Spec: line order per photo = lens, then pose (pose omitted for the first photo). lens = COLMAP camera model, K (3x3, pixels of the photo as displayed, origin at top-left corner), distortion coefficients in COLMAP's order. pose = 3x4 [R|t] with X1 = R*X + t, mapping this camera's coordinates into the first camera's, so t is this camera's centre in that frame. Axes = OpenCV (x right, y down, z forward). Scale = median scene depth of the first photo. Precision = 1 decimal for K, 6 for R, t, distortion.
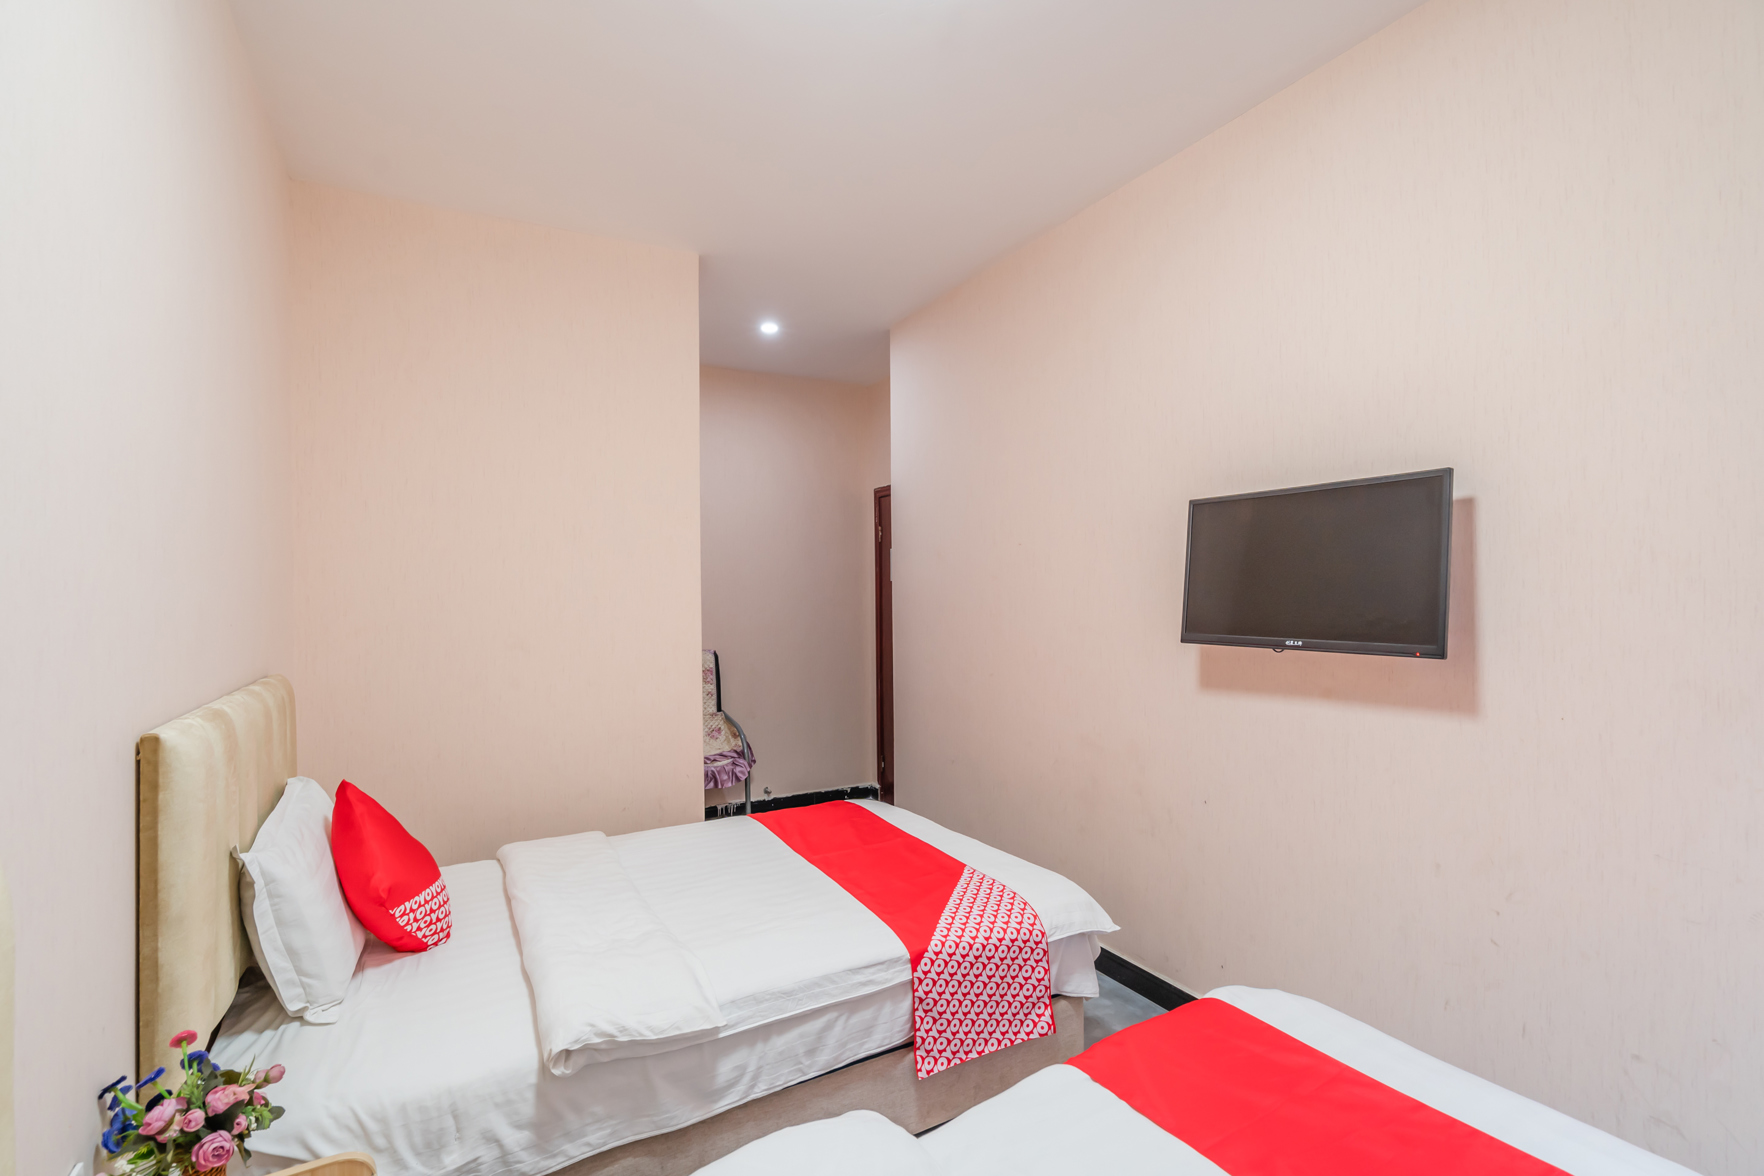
lens RADIAL K [[798.7, 0, 878.5], [0, 798.7, 590.9], [0, 0, 1]] dist [-0.002051, 0.001293]
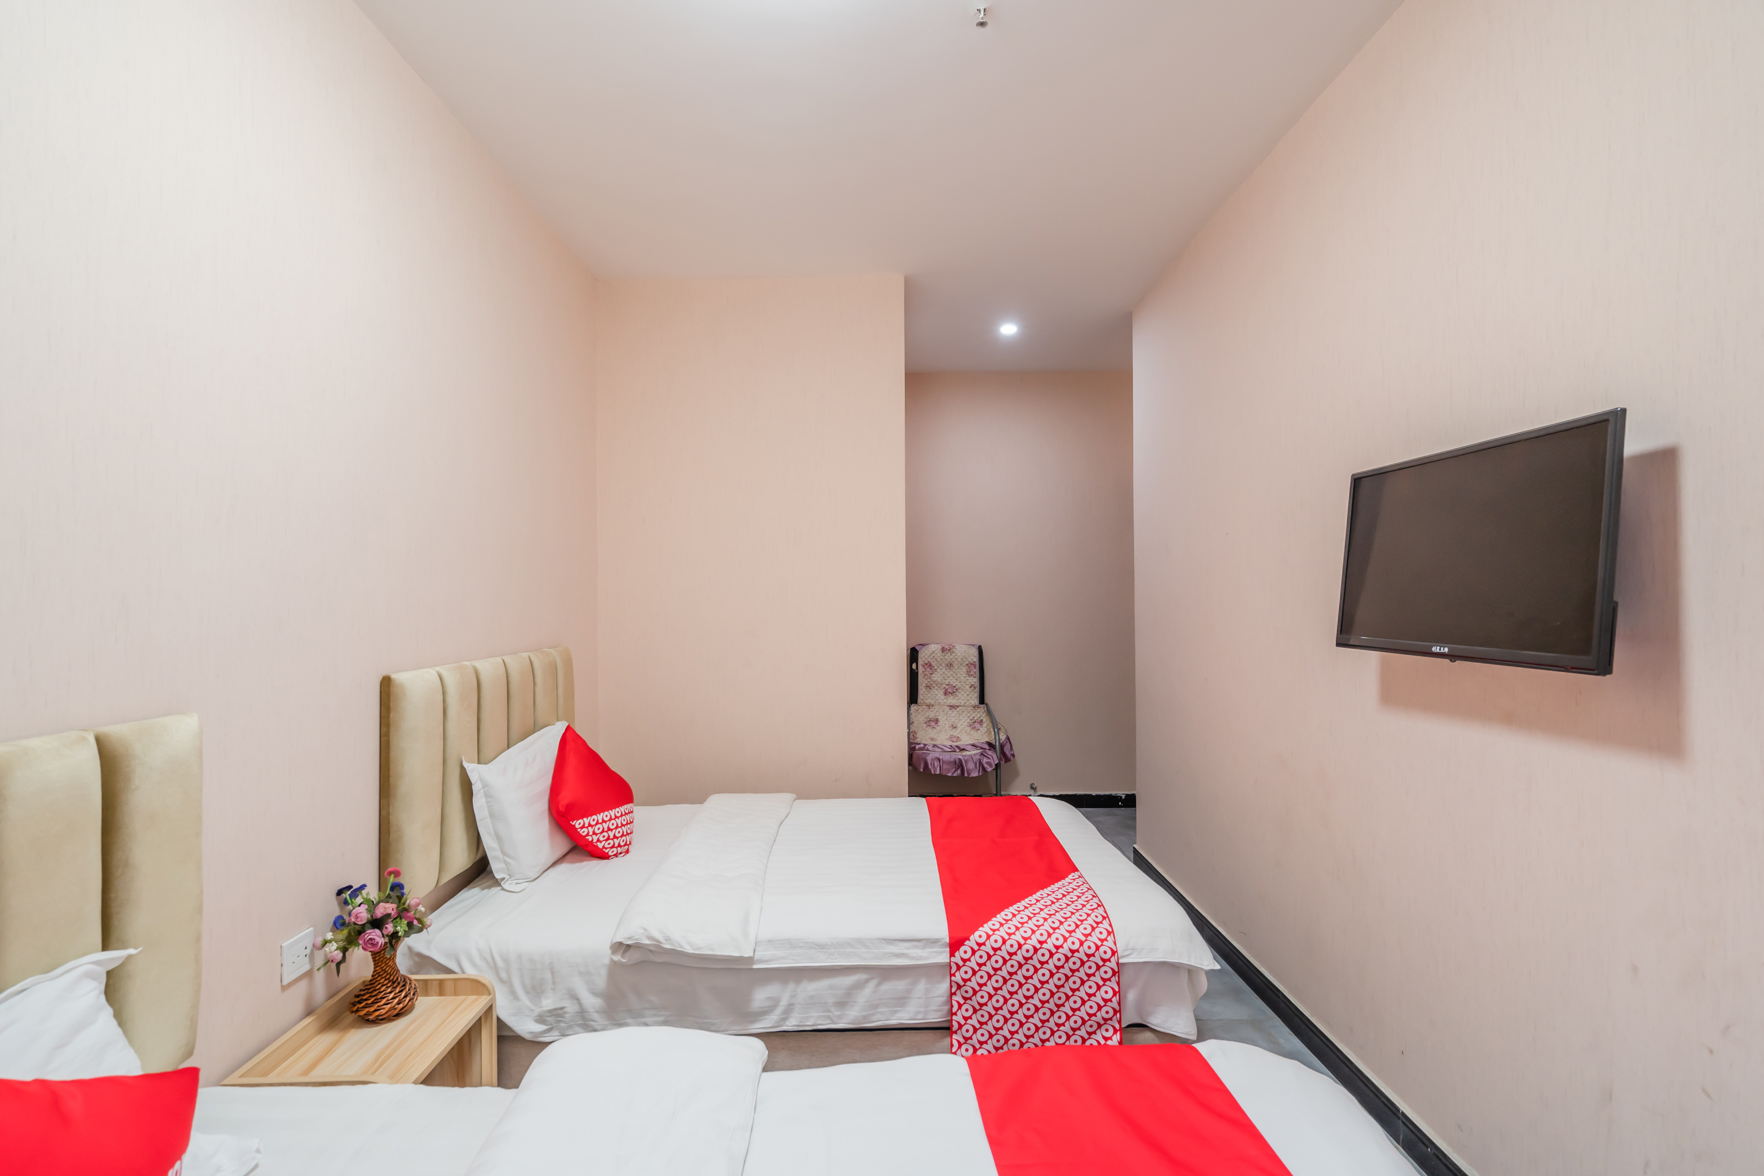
lens RADIAL K [[798.7, 0, 872.7], [0, 798.7, 588.7], [0, 0, 1]] dist [-0.002051, 0.001293]
pose [[0.879903, 0.000147, -0.475152, 0.453980], [-0.001034, 0.999998, -0.001604, 0.008451], [0.475151, 0.001903, 0.879902, 0.053041]]
